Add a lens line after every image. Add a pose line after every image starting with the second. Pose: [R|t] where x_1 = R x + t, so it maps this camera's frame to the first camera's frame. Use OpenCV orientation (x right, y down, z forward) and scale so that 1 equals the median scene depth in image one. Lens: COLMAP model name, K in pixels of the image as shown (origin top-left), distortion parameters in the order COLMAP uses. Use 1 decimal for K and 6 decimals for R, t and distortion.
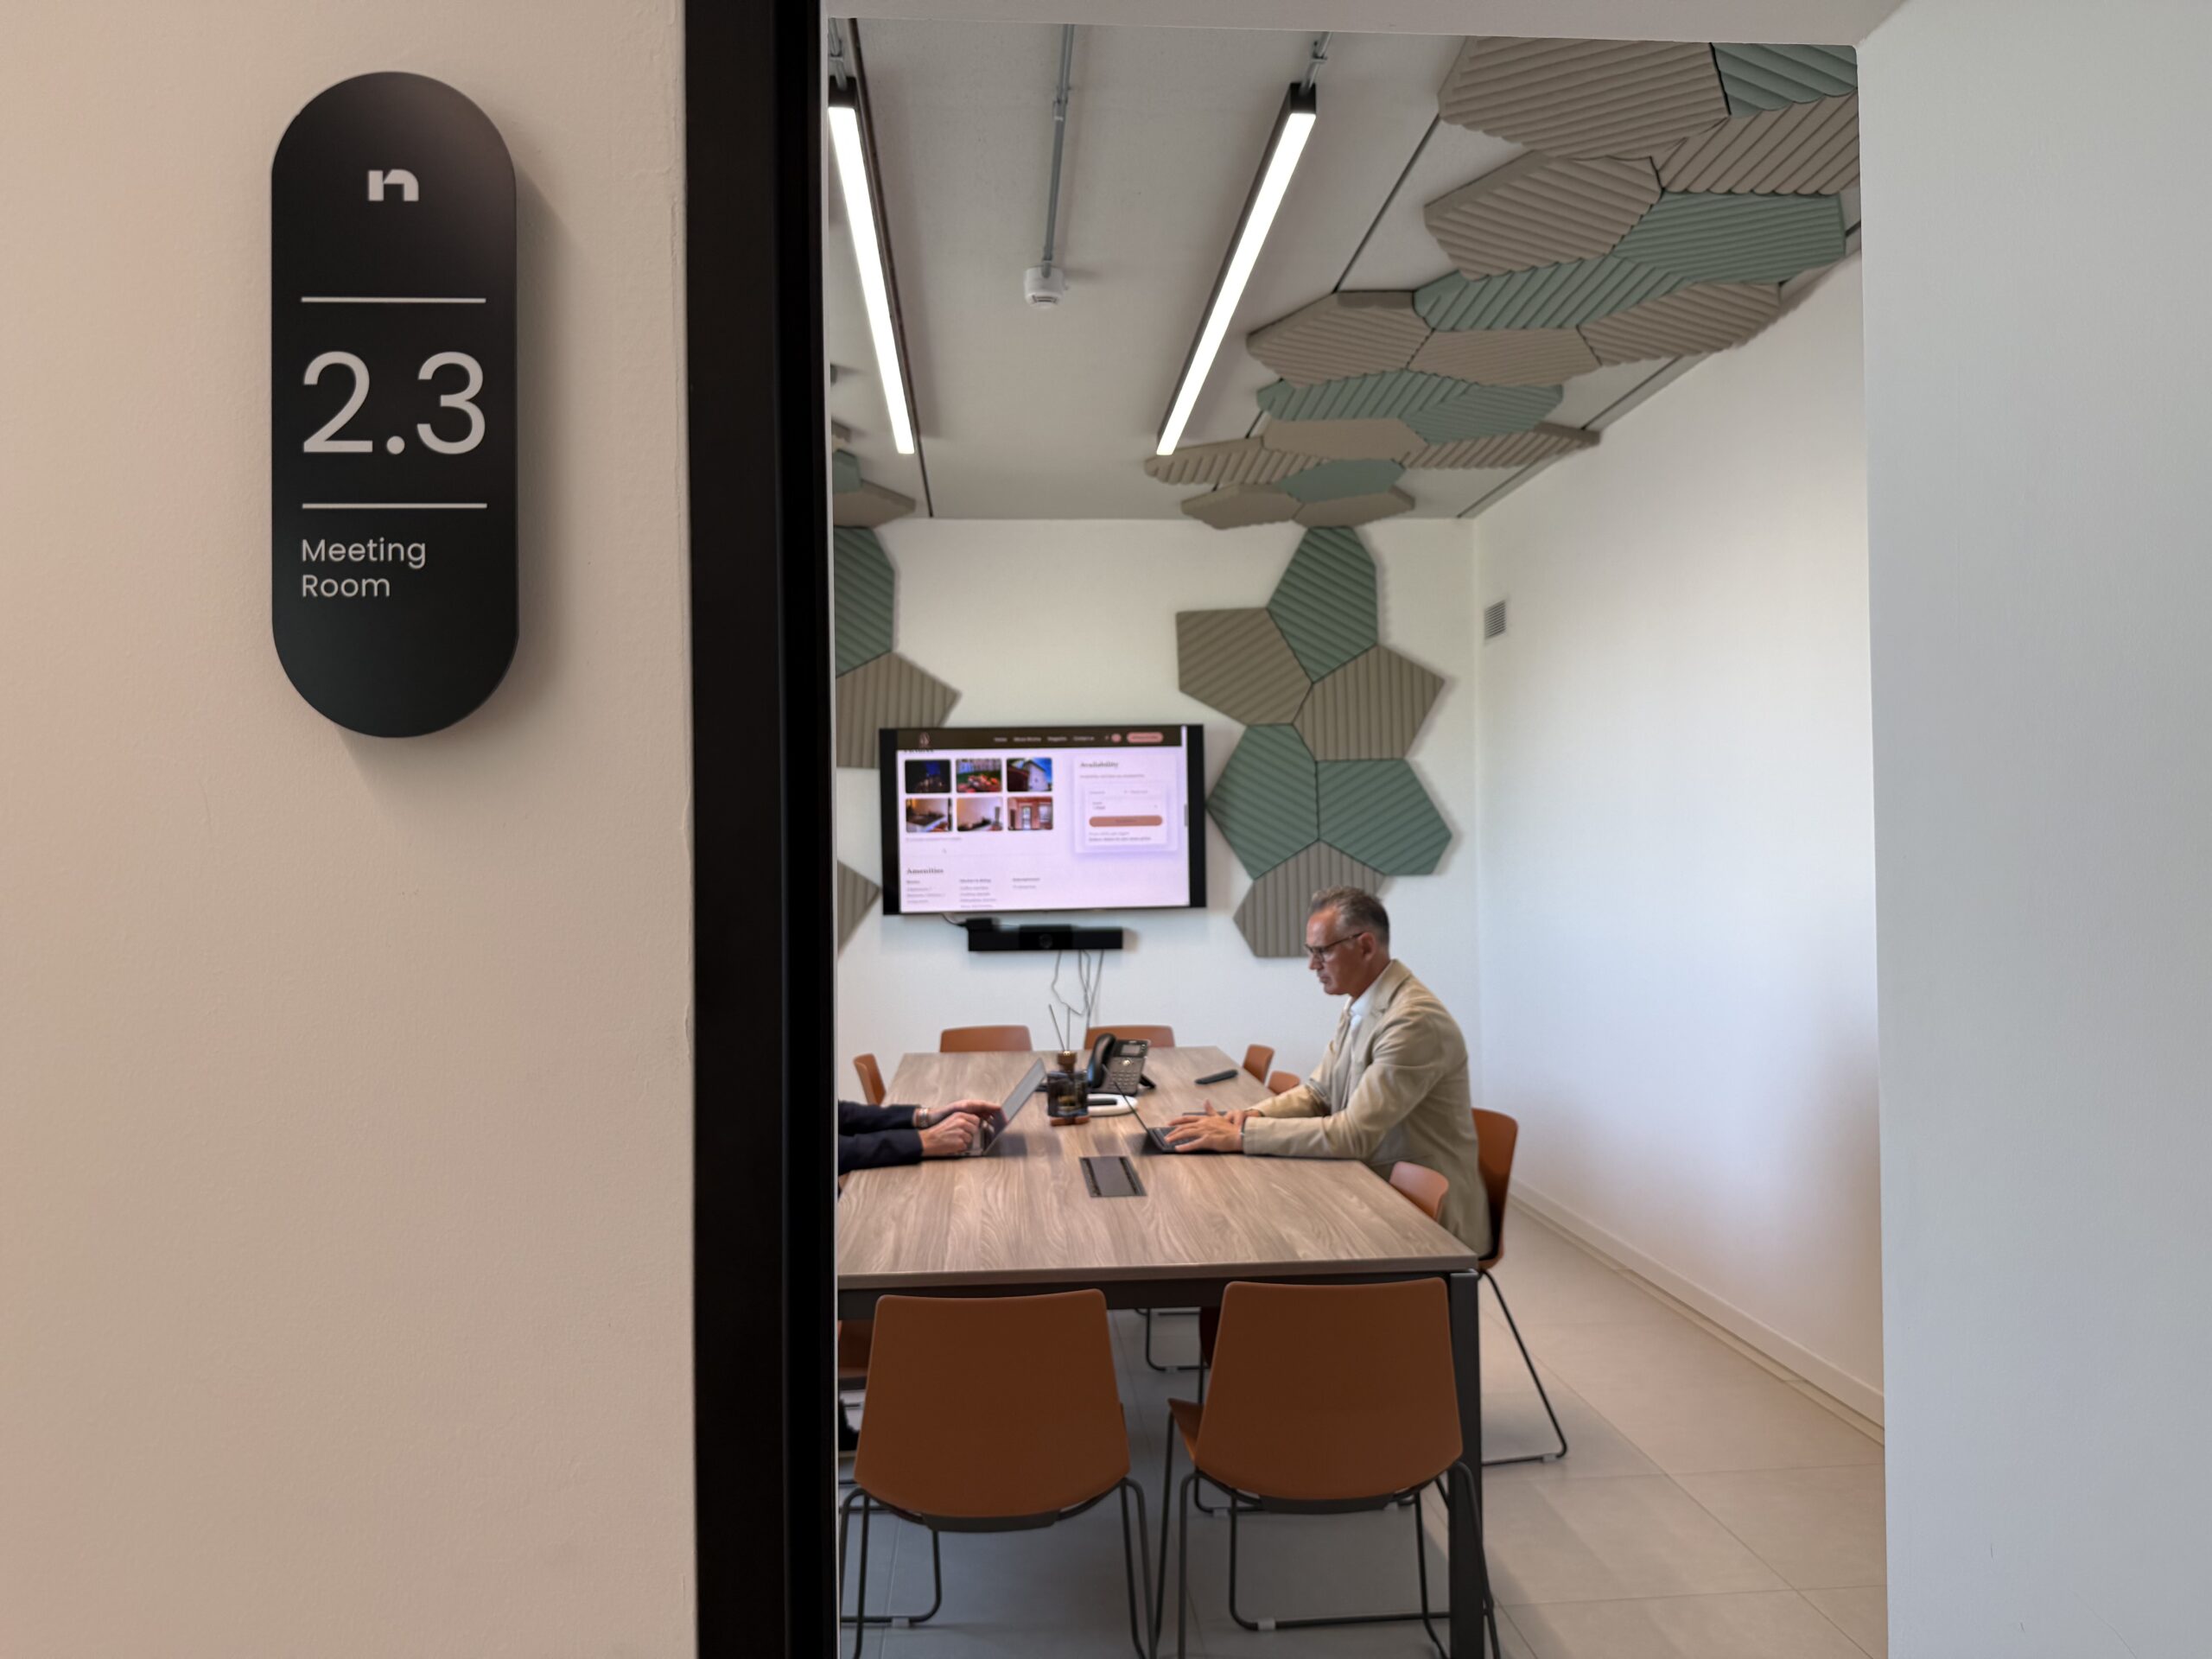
lens RADIAL K [[1582.3, 0, 1106.0], [0, 1582.3, 829.5], [0, 0, 1]] dist [0.159804, -0.332309]
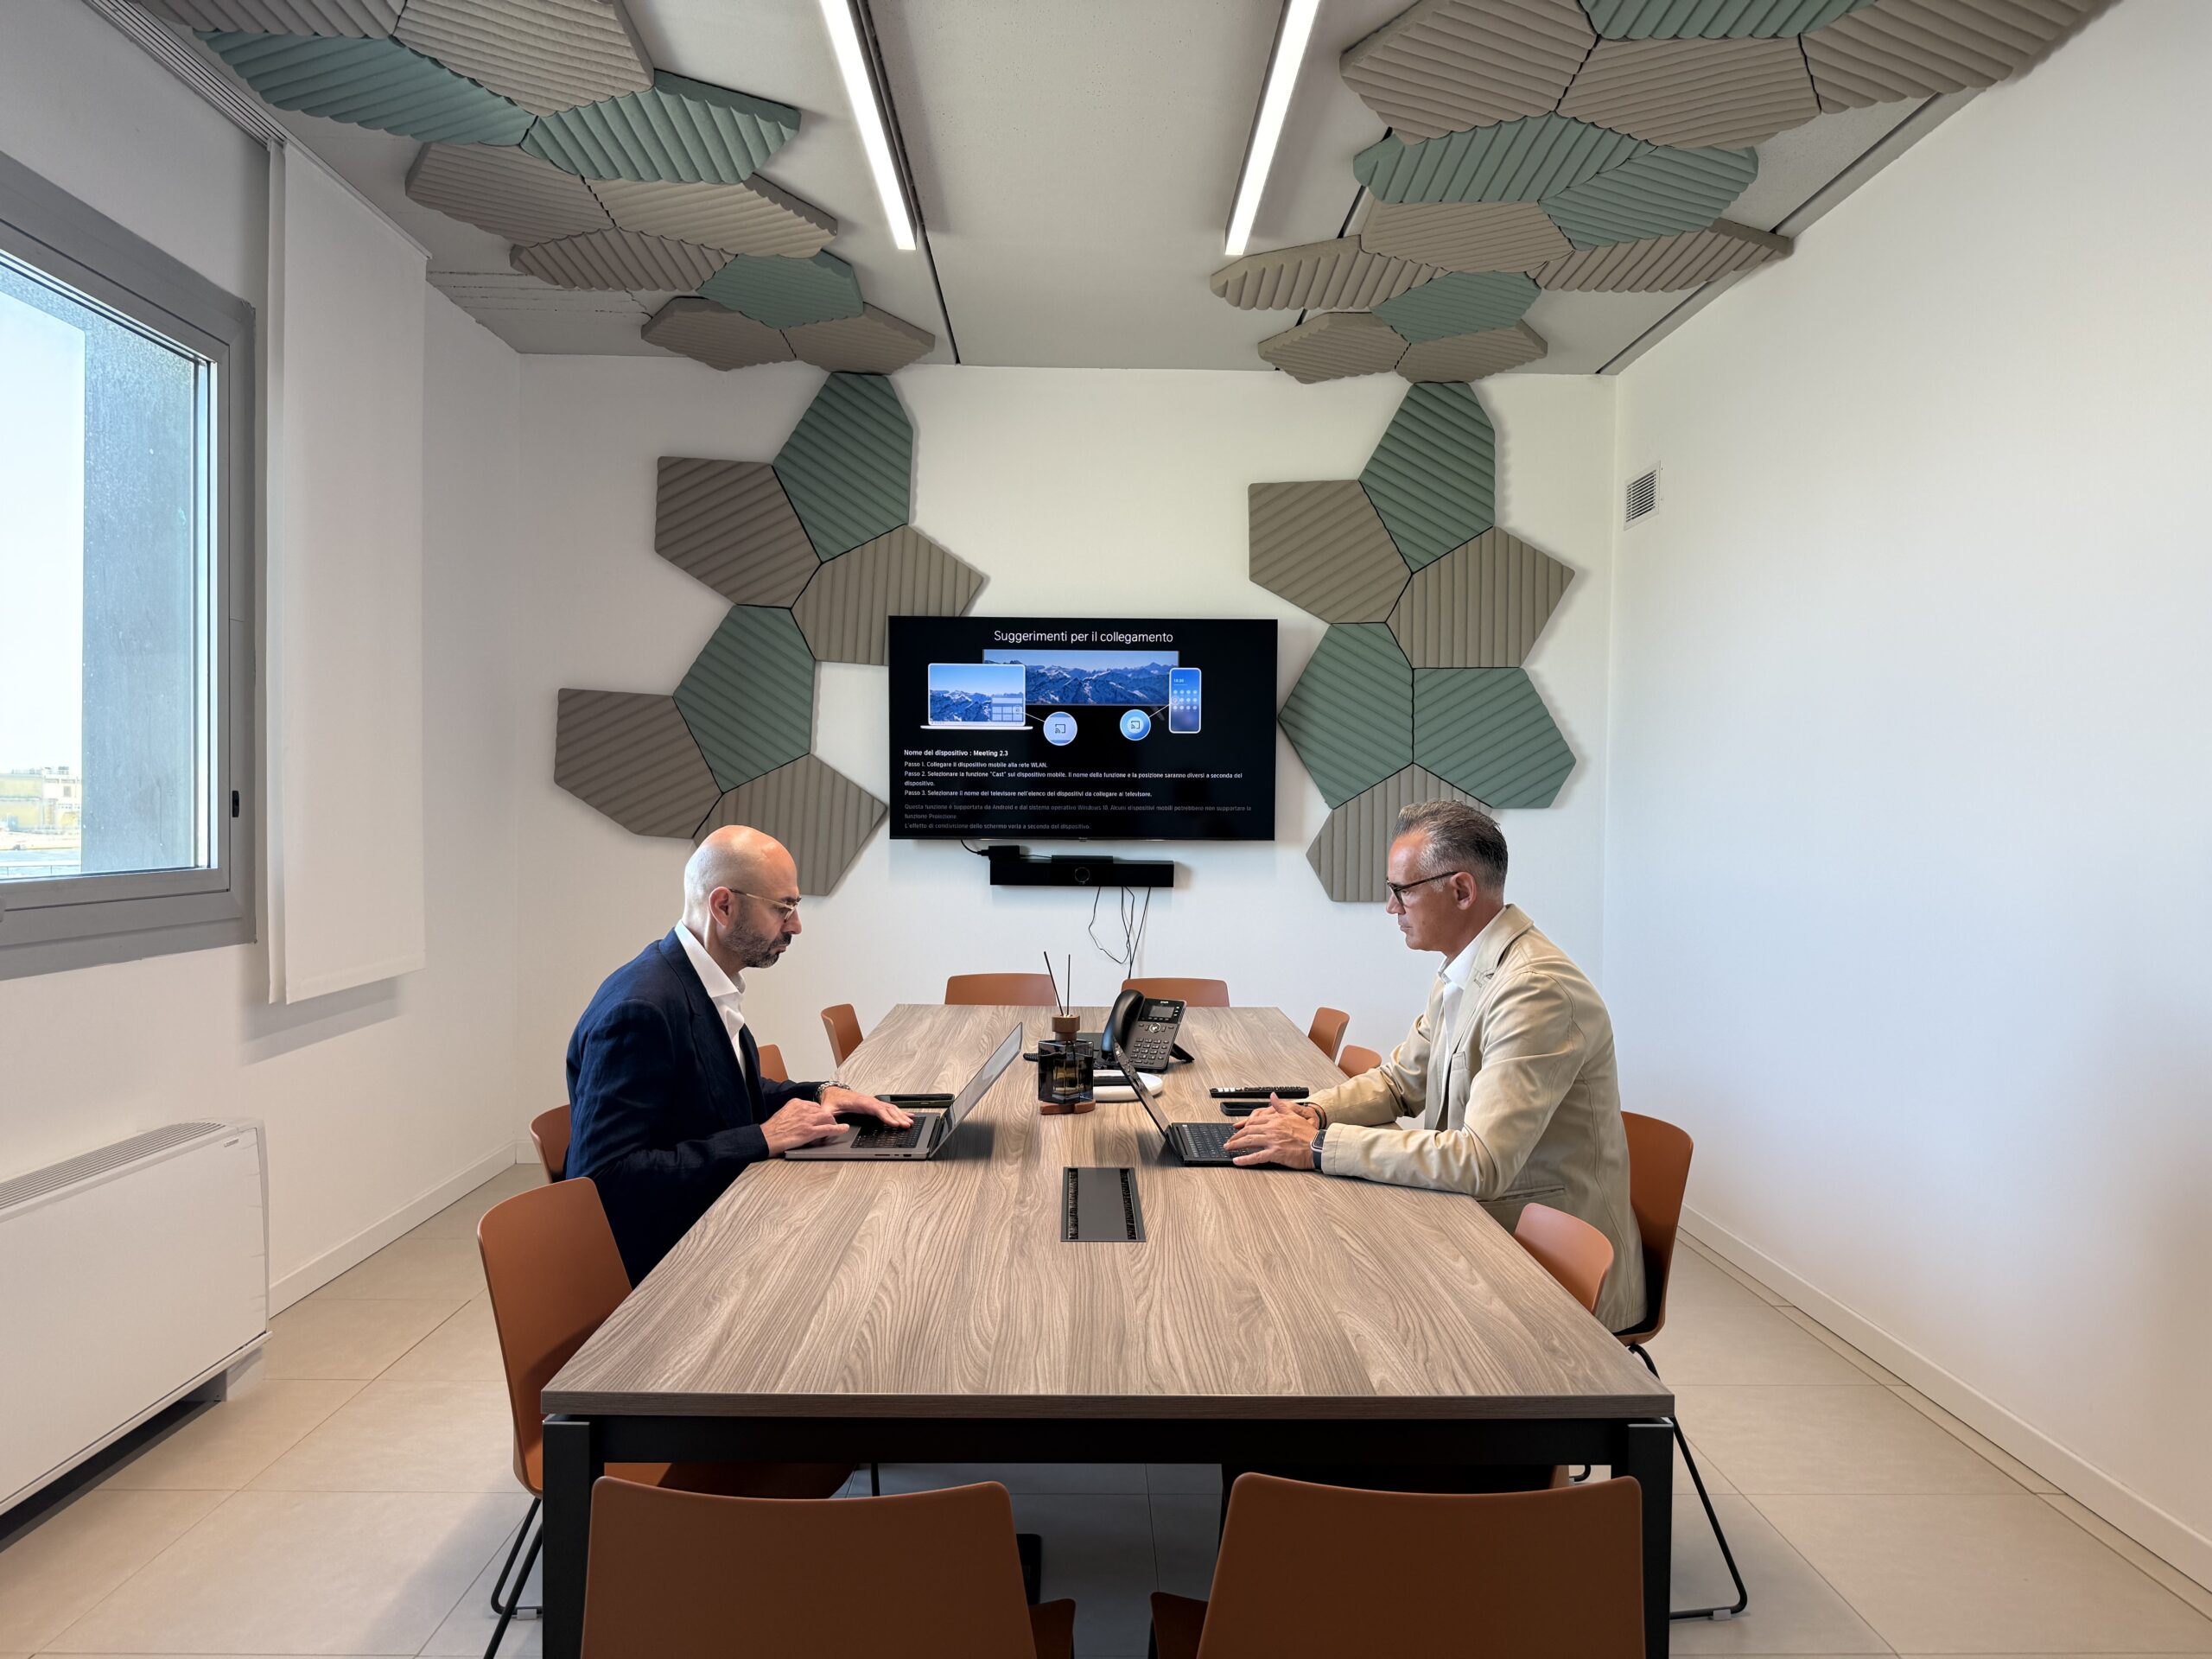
lens RADIAL K [[1582.3, 0, 1106.0], [0, 1582.3, 829.5], [0, 0, 1]] dist [0.159804, -0.332309]
pose [[0.998258, 0.026266, -0.052838, 0.023389], [-0.024403, 0.999068, 0.035605, 0.020123], [0.053724, -0.034254, 0.997968, 0.198918]]
